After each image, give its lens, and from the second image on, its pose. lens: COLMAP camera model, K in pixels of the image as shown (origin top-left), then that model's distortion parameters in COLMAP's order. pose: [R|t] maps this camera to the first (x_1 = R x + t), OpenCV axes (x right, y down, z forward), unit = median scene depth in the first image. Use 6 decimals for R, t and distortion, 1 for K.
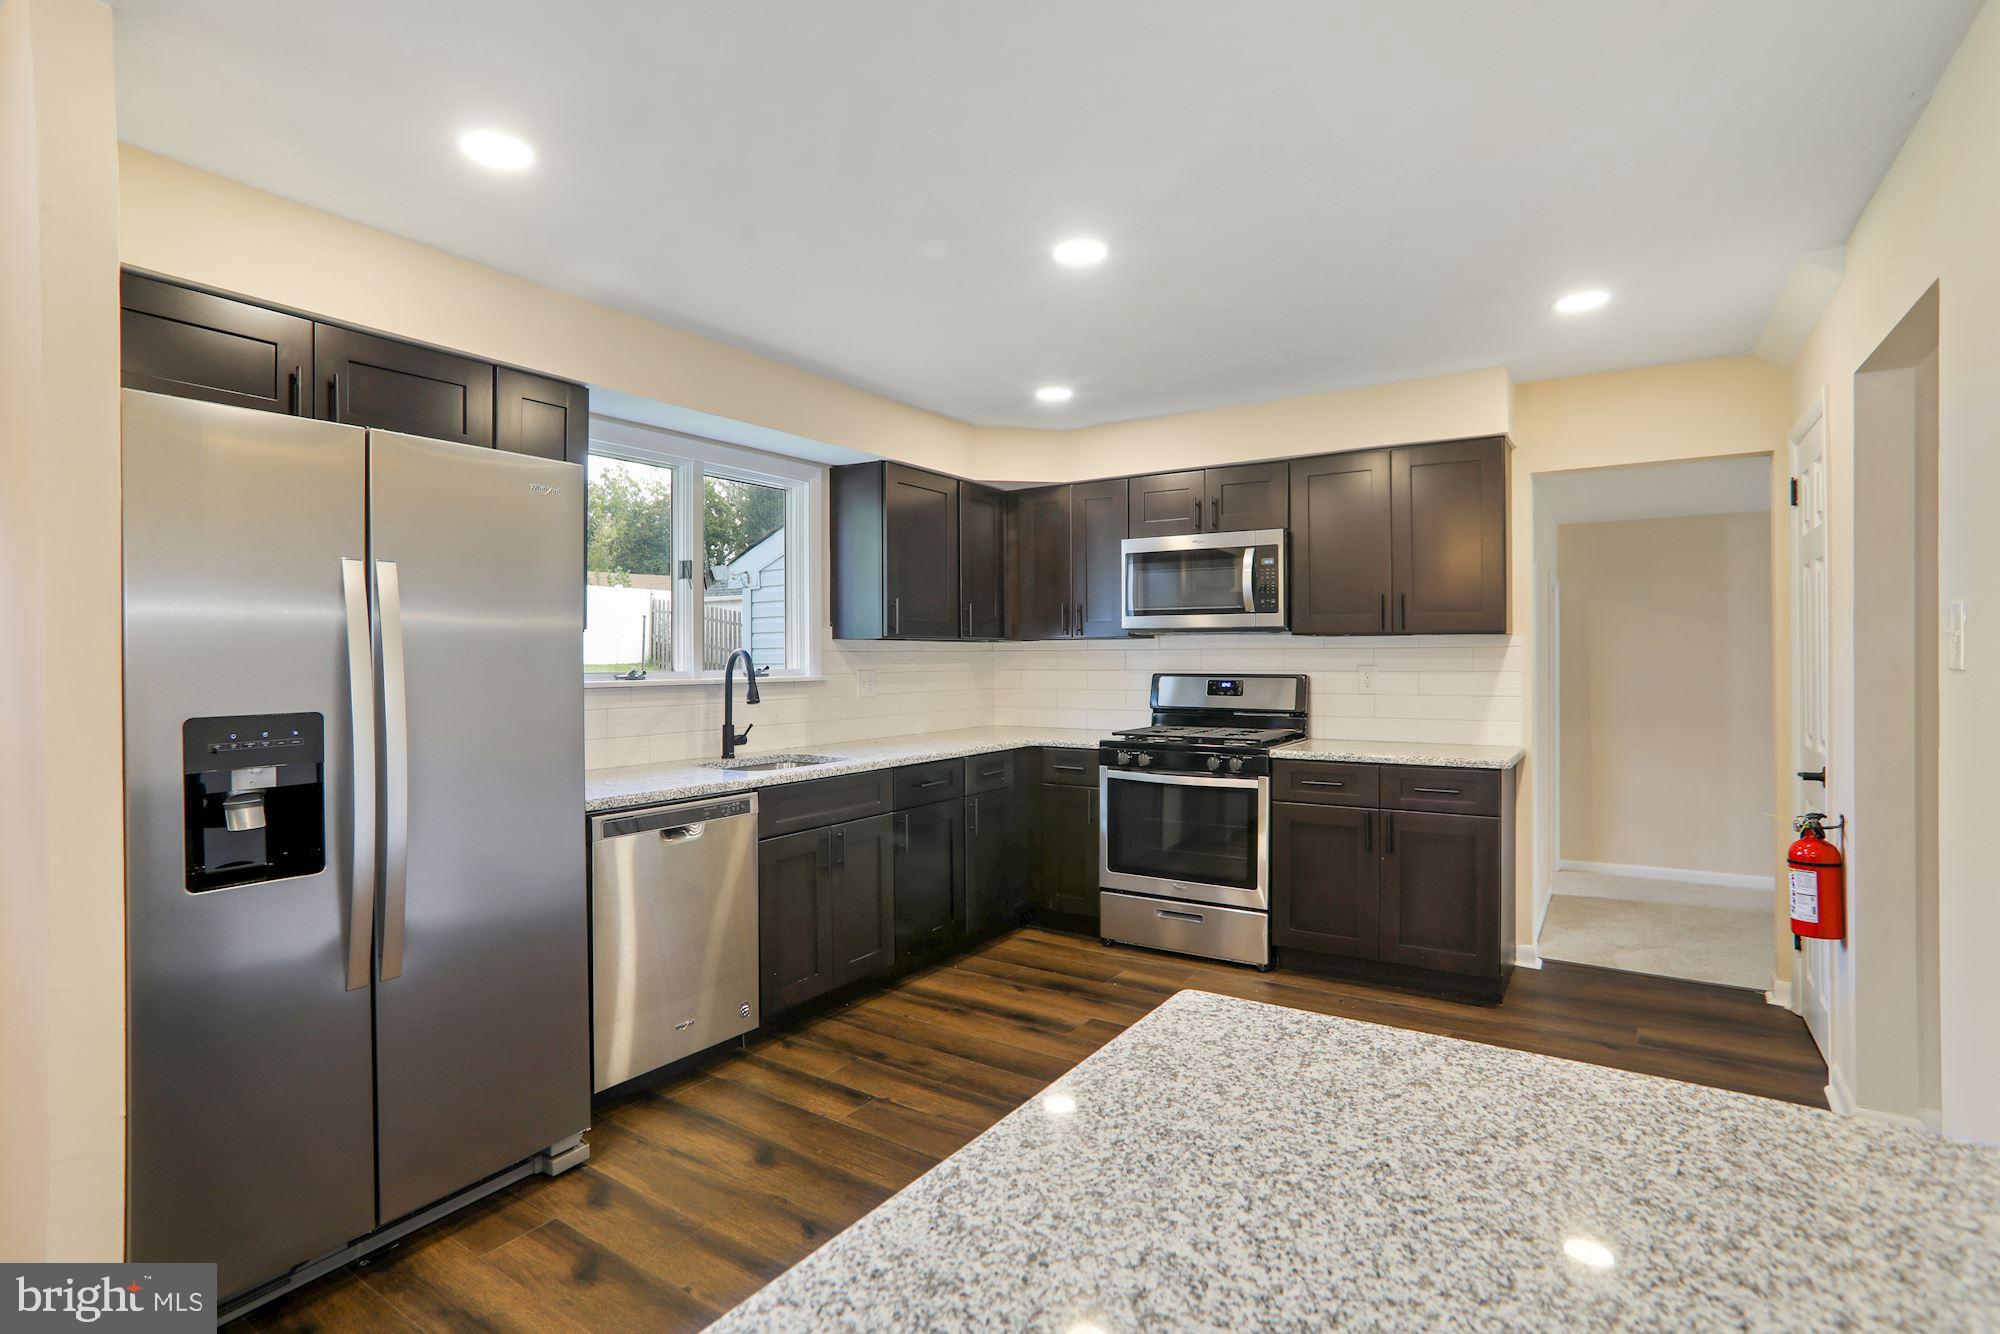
lens RADIAL K [[986.4, 0, 990.9], [0, 986.4, 663.3], [0, 0, 1]] dist [-0.055599, 0.037971]
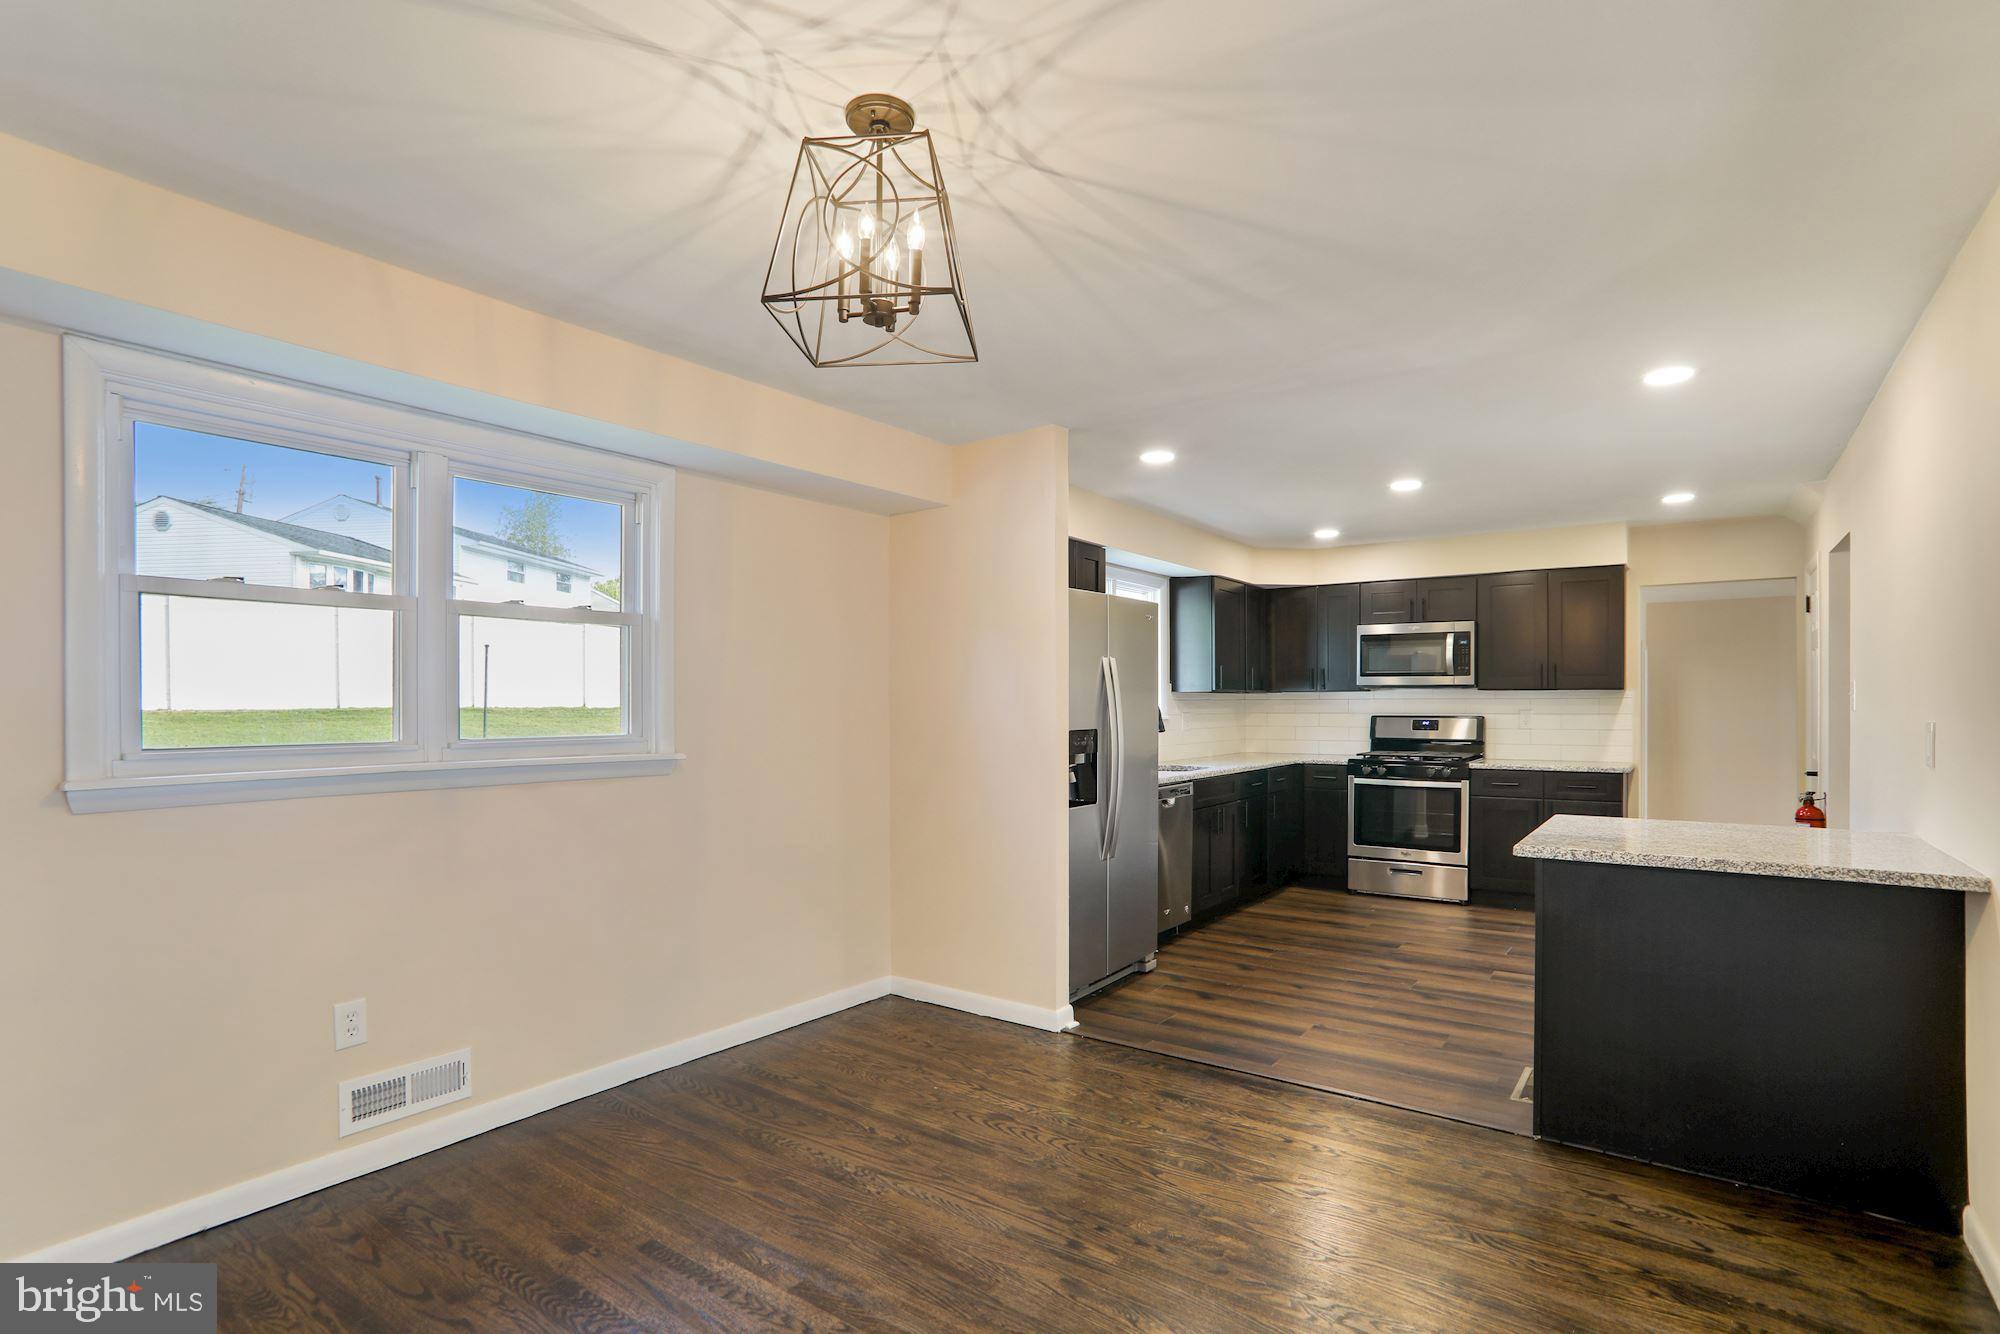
lens RADIAL K [[976.8, 0, 1005.4], [0, 976.8, 712.7], [0, 0, 1]] dist [-0.029804, 0.000599]
pose [[0.999371, 0.000880, -0.035453, -0.401071], [-0.000825, 0.999998, 0.001567, 0.005293], [0.035455, -0.001537, 0.999370, -0.575130]]
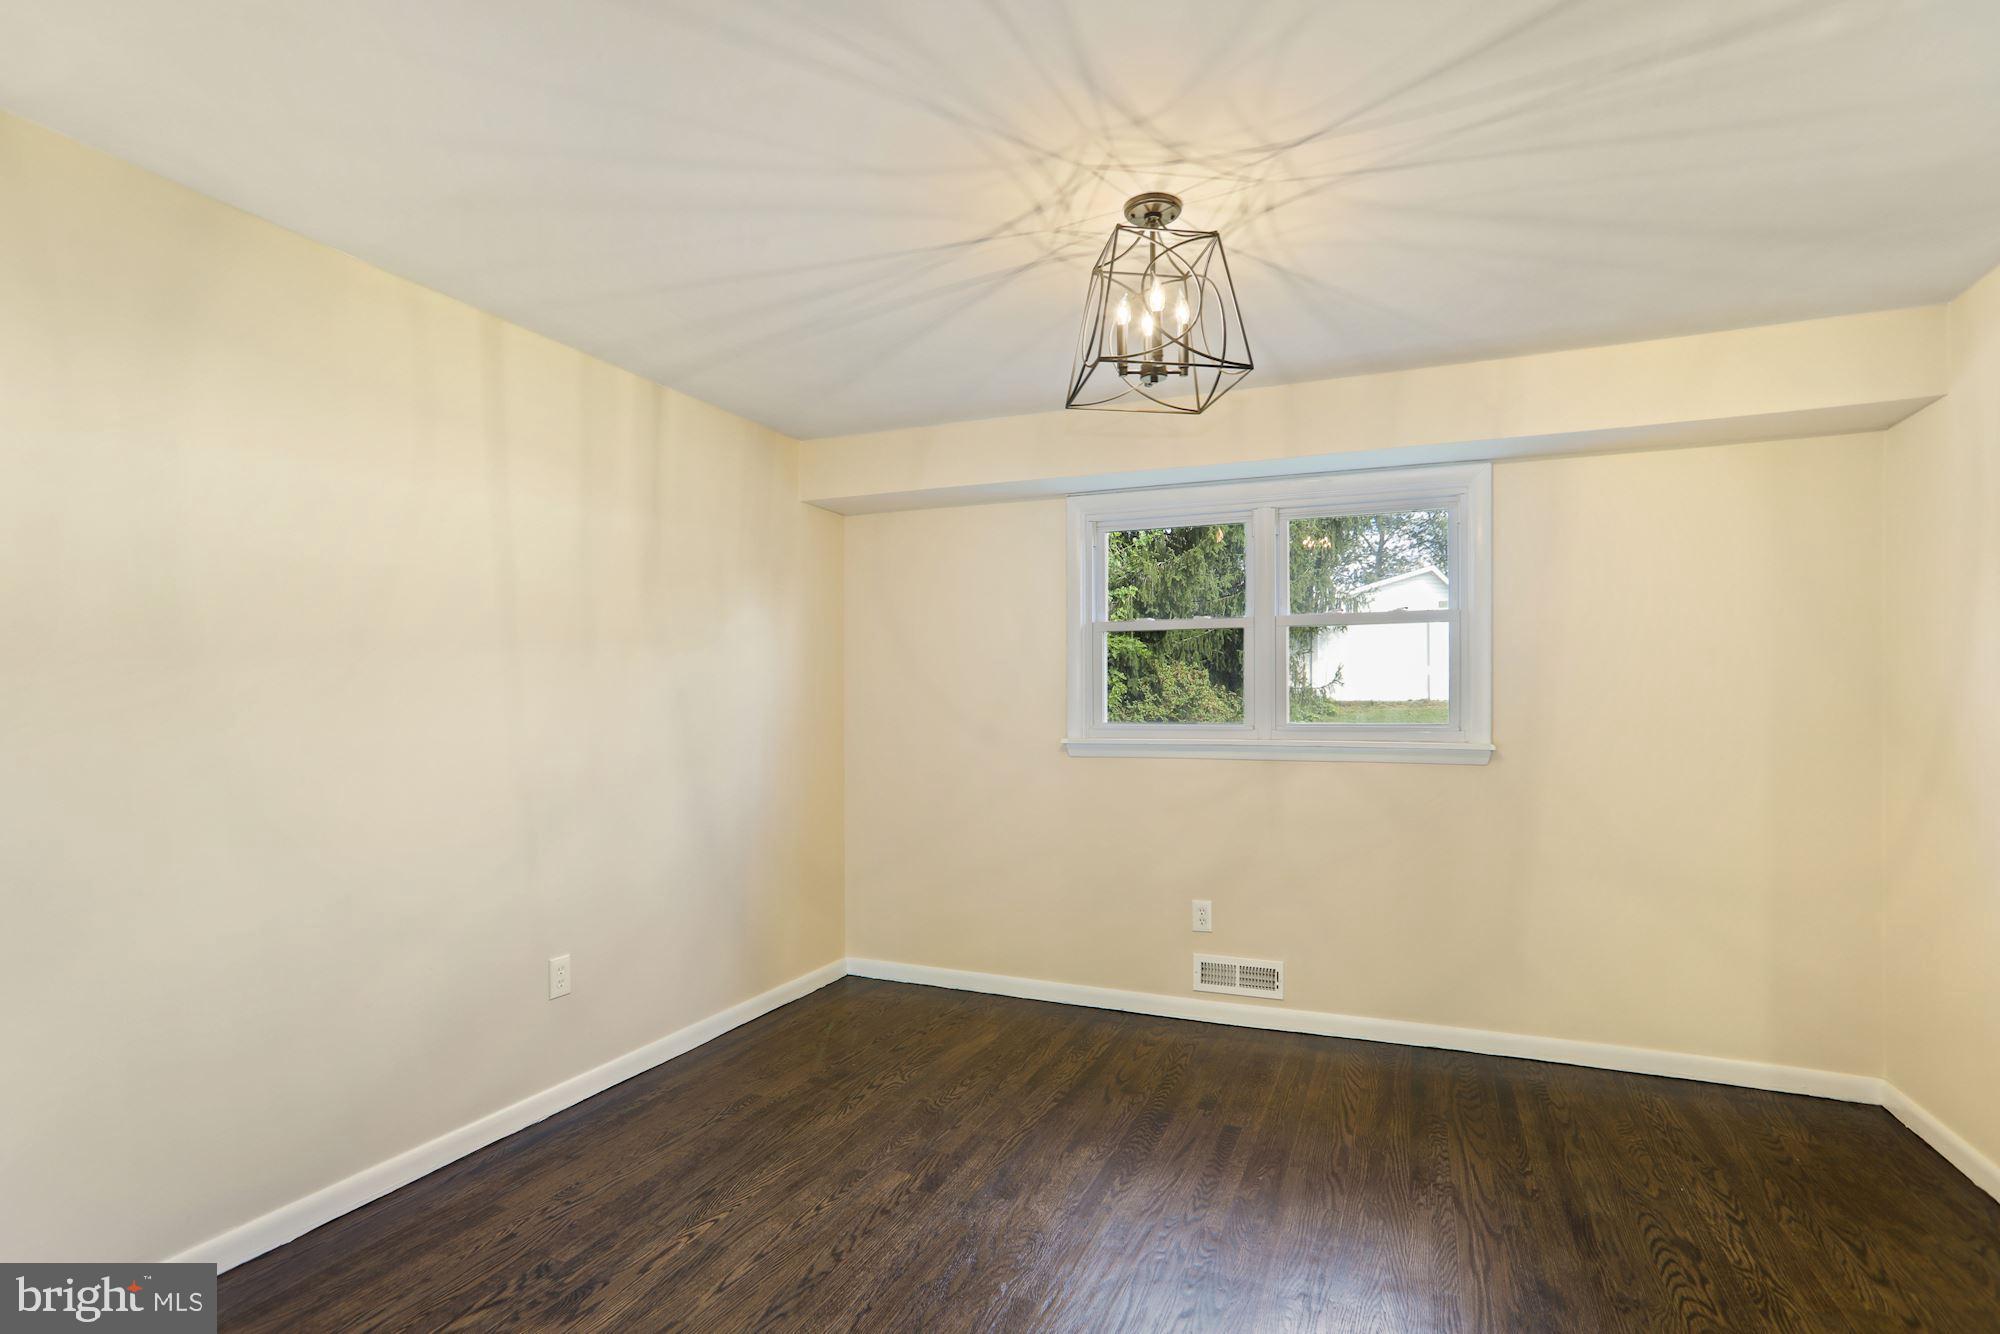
lens RADIAL K [[963.8, 0, 999.1], [0, 963.8, 708.0], [0, 0, 1]] dist [-0.056079, 0.033906]
pose [[0.189436, 0.010534, -0.981837, 0.030448], [-0.003468, 0.999943, 0.010059, 0.002731], [0.981887, 0.001499, 0.189462, -0.314867]]
